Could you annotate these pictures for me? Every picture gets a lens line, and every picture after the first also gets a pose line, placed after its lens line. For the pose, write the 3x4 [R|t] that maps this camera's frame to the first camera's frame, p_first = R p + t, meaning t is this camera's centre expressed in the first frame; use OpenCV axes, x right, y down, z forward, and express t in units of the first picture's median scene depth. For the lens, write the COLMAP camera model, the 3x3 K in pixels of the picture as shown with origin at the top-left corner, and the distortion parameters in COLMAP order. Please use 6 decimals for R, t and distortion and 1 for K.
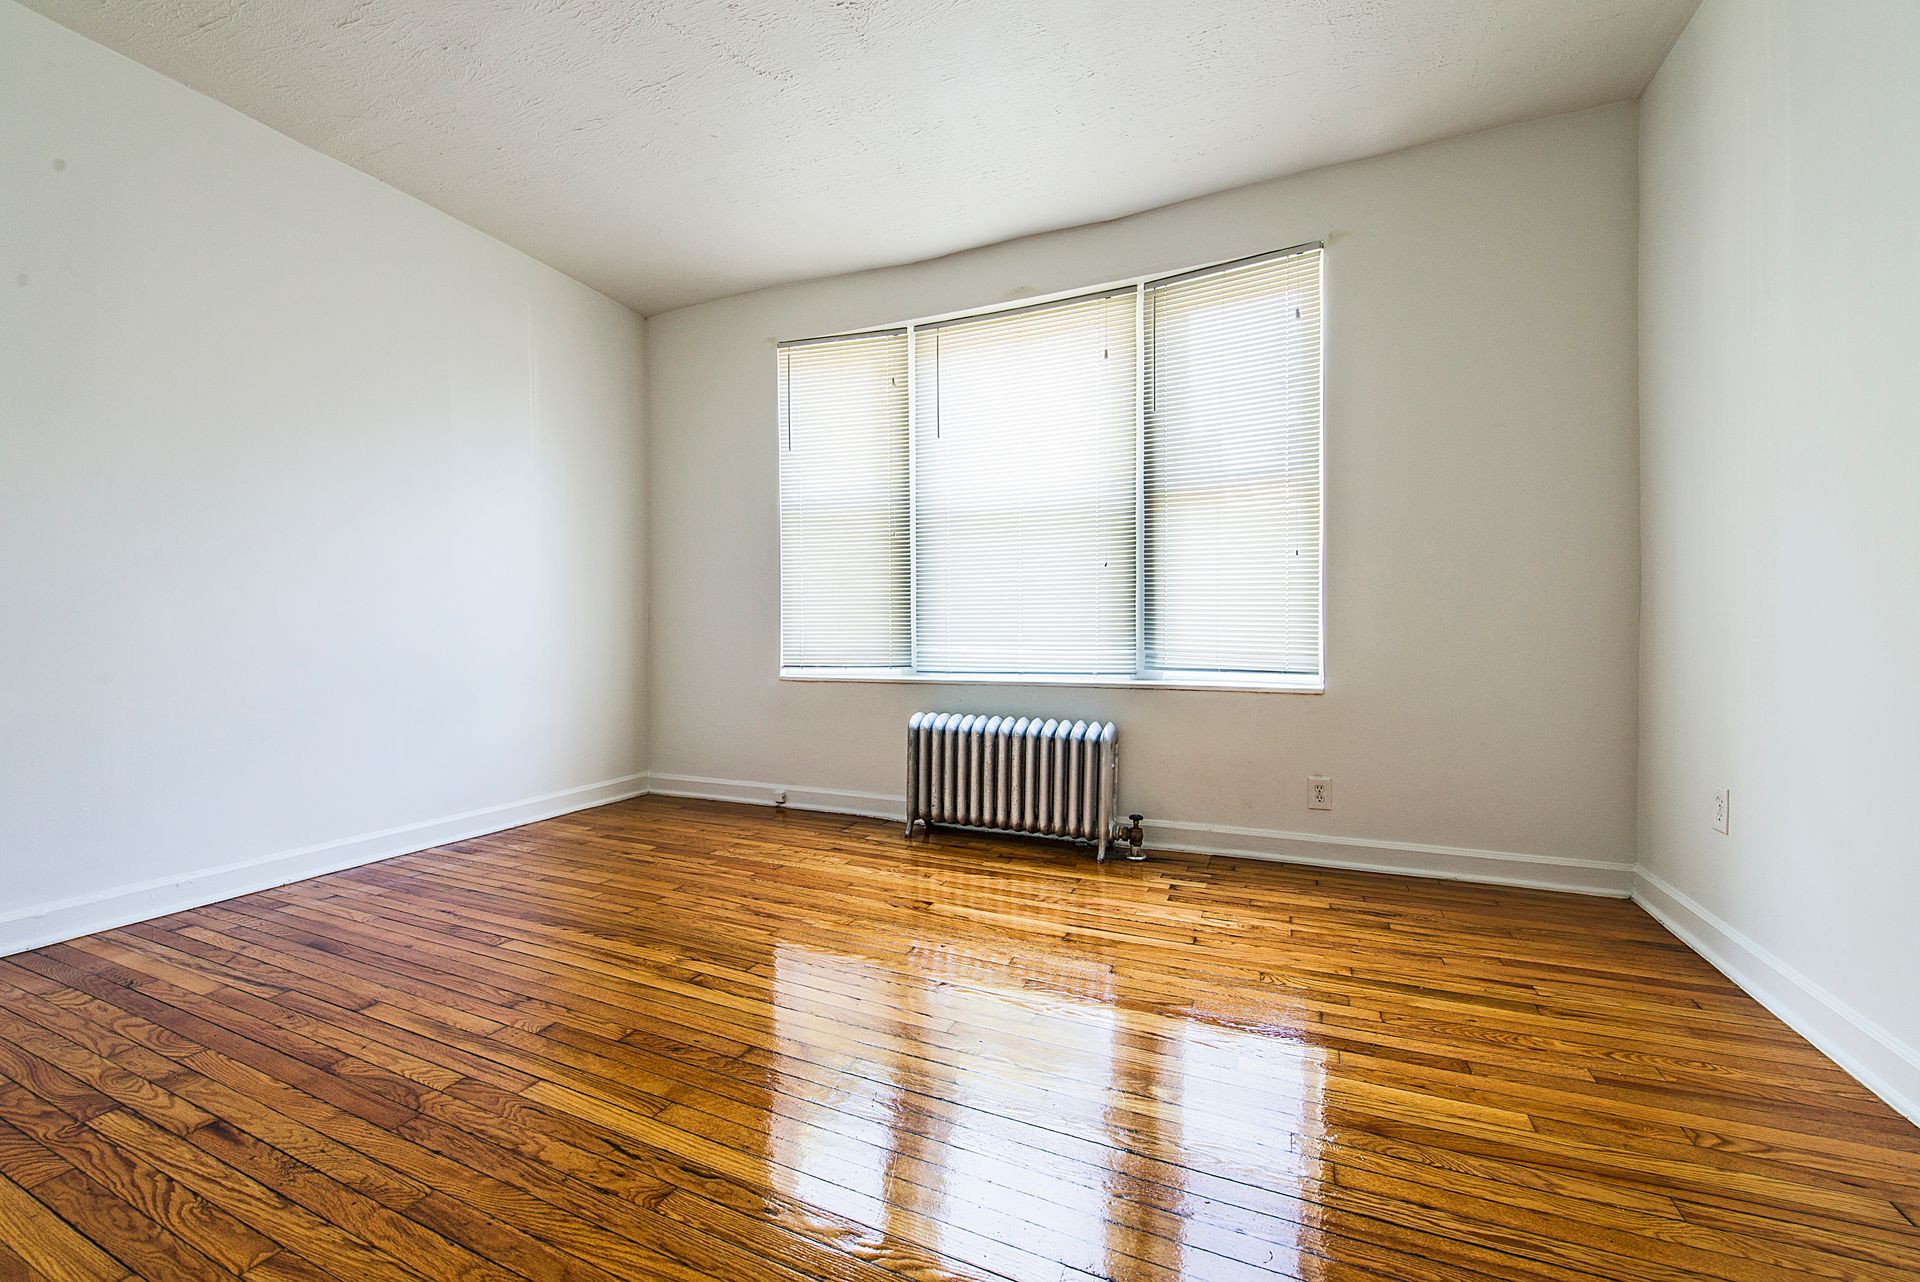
lens RADIAL K [[746.7, 0, 957.5], [0, 746.7, 646.5], [0, 0, 1]] dist [0.009840, -0.006277]
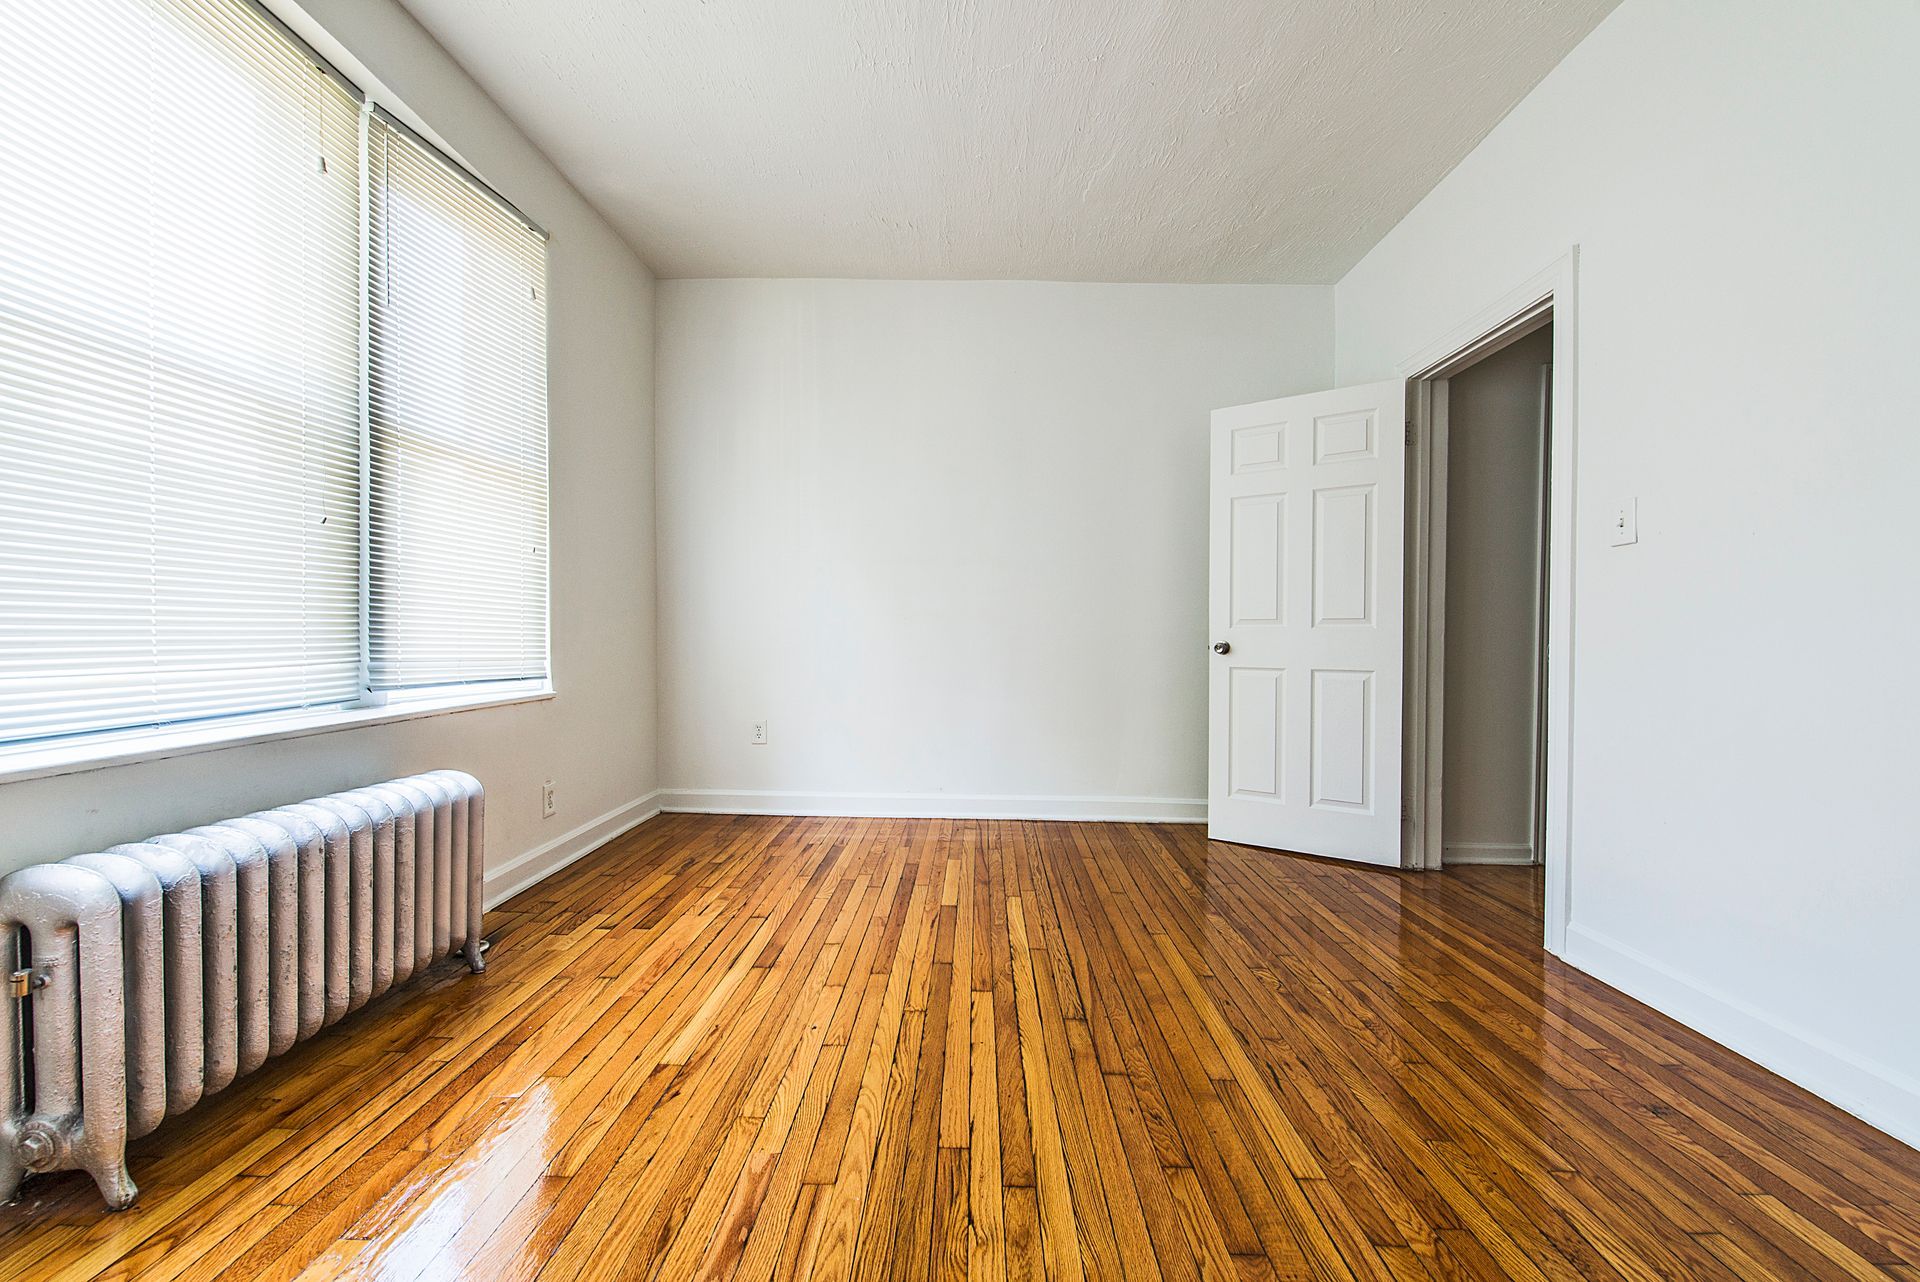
lens RADIAL K [[739.9, 0, 958.7], [0, 739.9, 648.1], [0, 0, 1]] dist [0.009772, -0.006533]
pose [[-0.364320, -0.020065, 0.931058, -0.743278], [0.007130, 0.999678, 0.024334, -0.026886], [-0.931246, 0.015504, -0.364060, 1.036091]]
